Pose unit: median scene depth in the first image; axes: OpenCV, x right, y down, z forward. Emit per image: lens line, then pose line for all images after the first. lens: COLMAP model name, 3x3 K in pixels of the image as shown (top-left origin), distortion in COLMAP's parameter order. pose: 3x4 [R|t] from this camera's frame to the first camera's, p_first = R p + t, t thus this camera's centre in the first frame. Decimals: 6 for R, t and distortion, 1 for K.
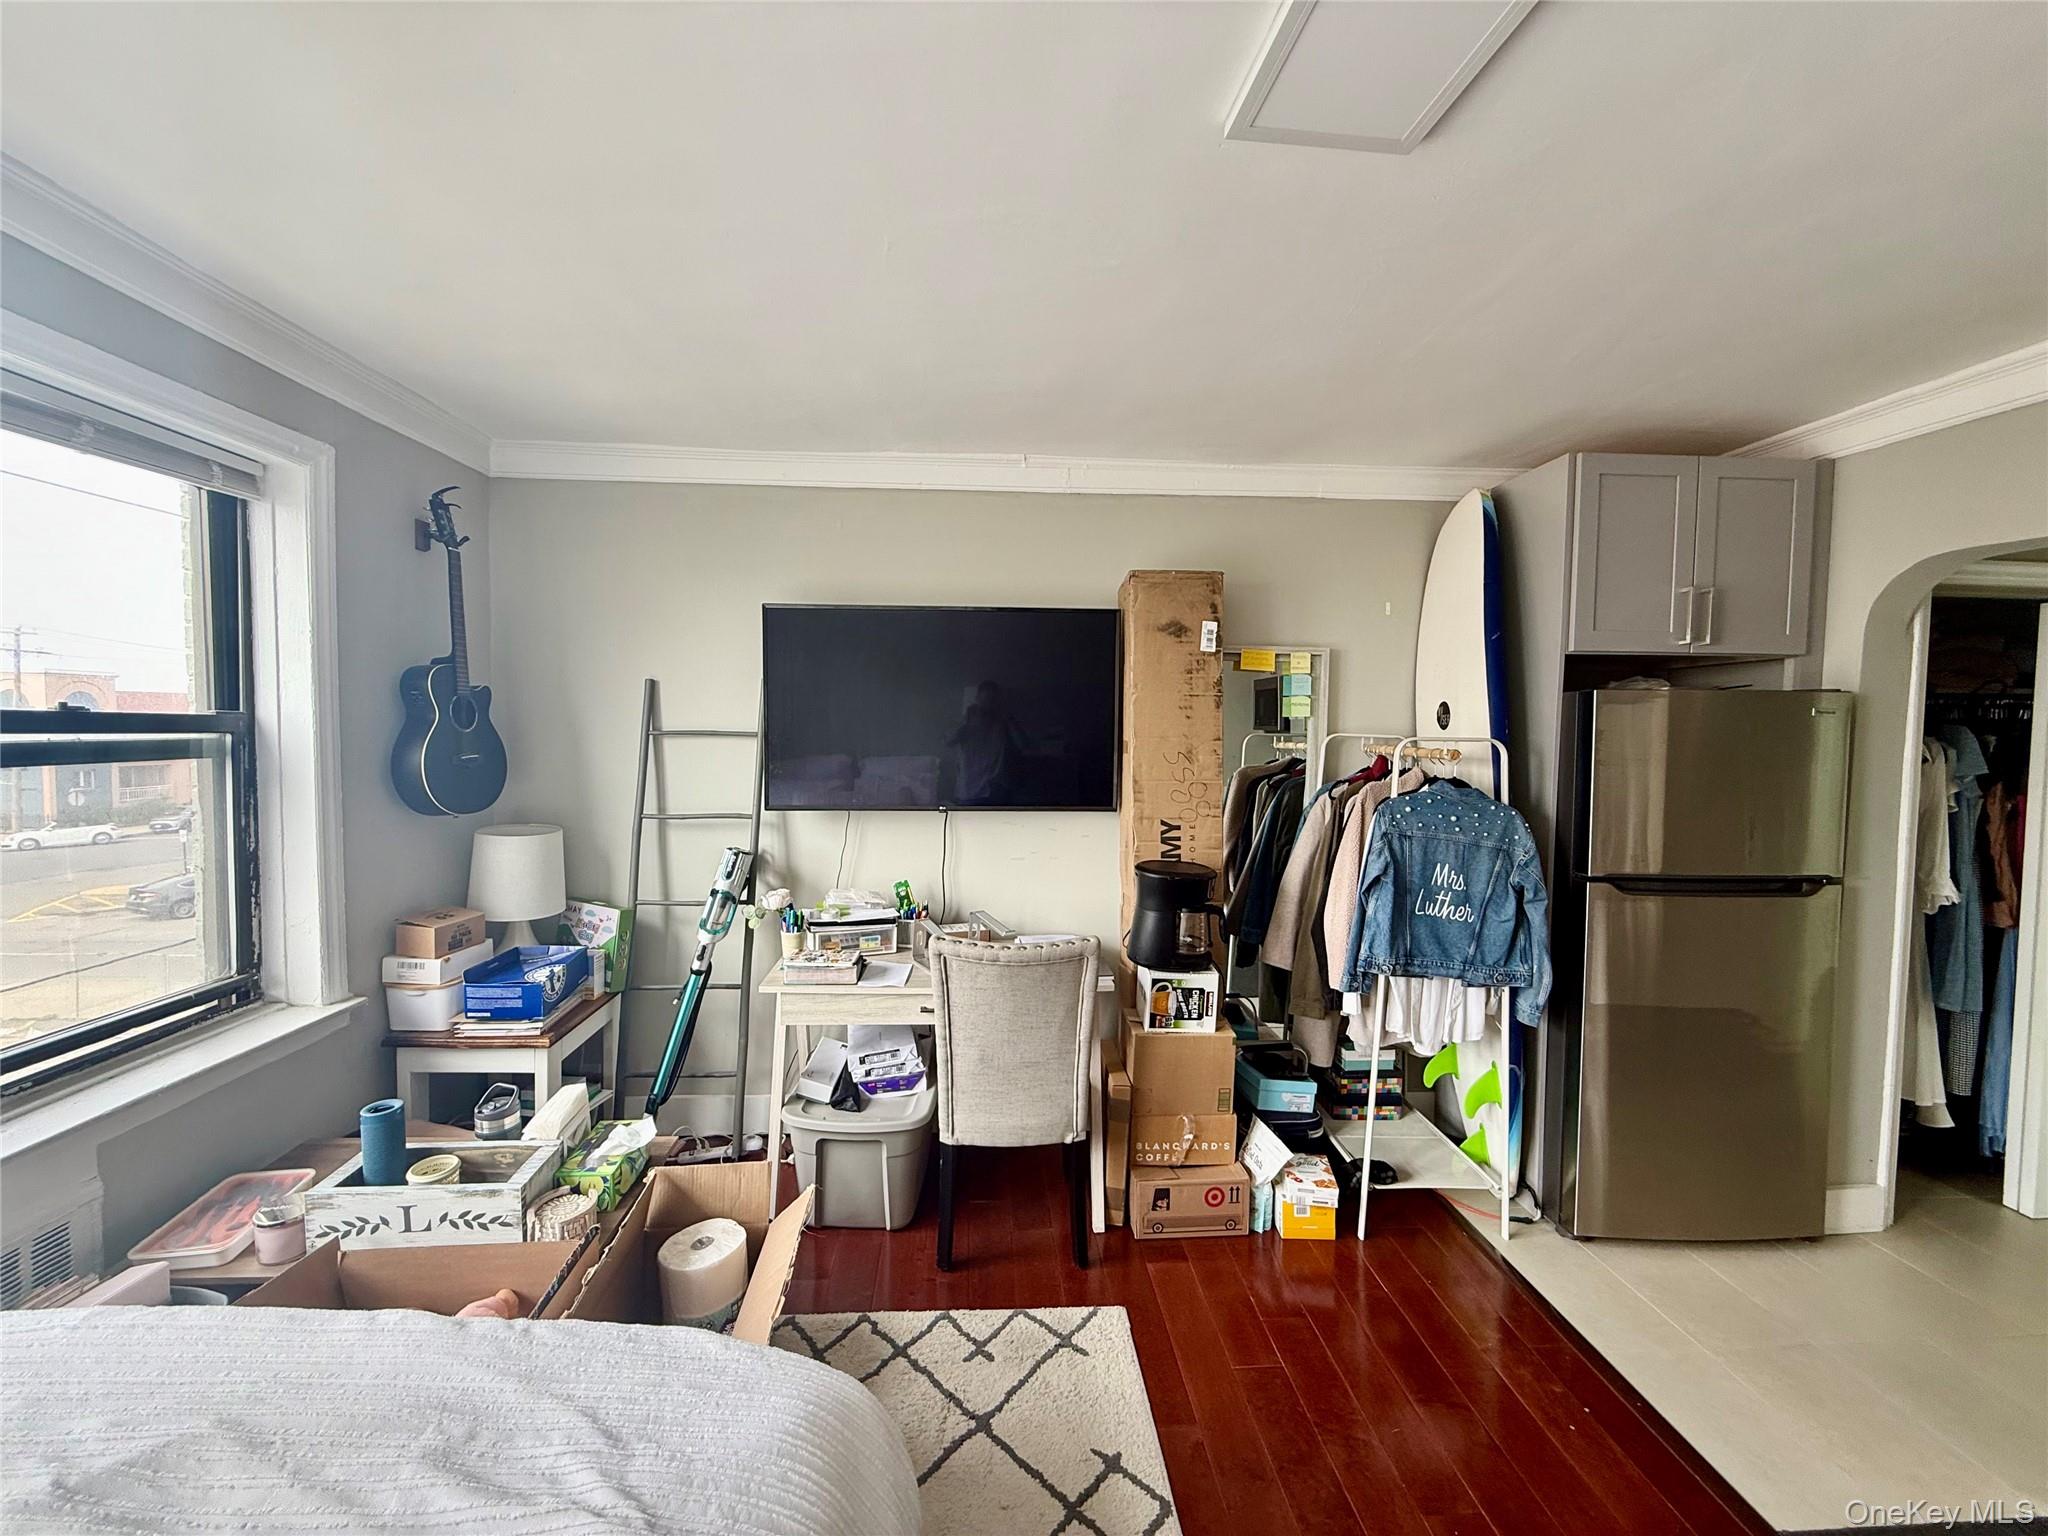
lens RADIAL K [[805.9, 0, 1024.4], [0, 805.9, 757.4], [0, 0, 1]] dist [-0.001371, -0.000438]
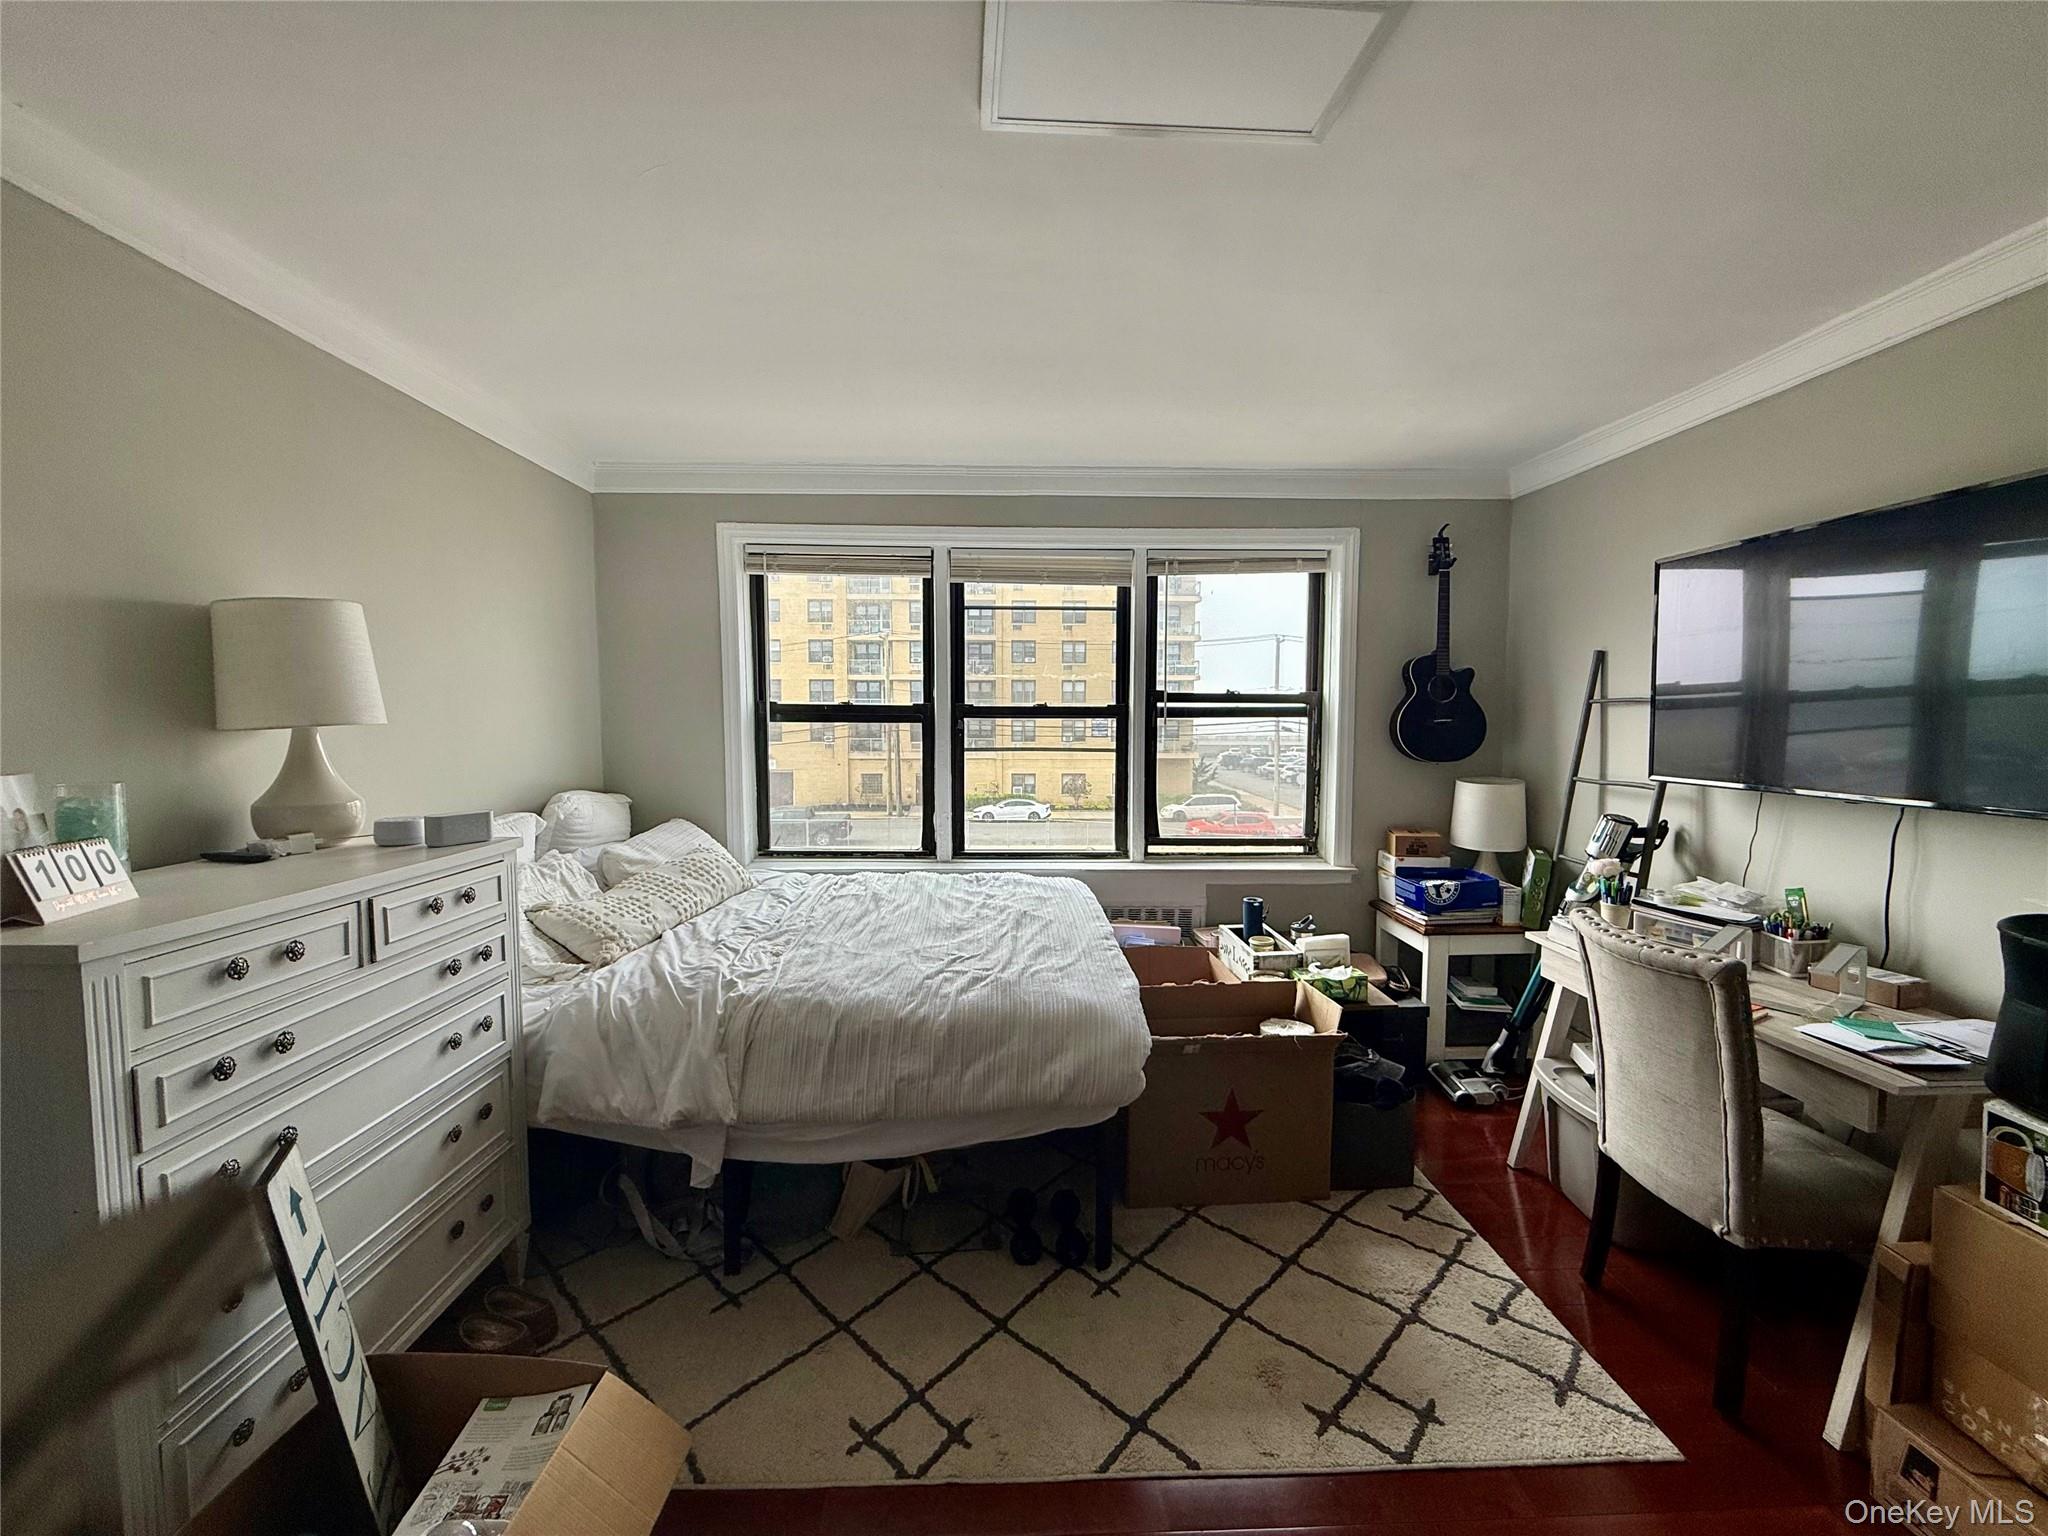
lens RADIAL K [[805.9, 0, 1028.8], [0, 805.9, 756.0], [0, 0, 1]] dist [-0.001371, -0.000438]
pose [[-0.016351, 0.039751, -0.999076, 0.752717], [-0.037588, 0.998479, 0.040342, 0.033055], [0.999160, 0.038213, -0.014832, 0.349215]]
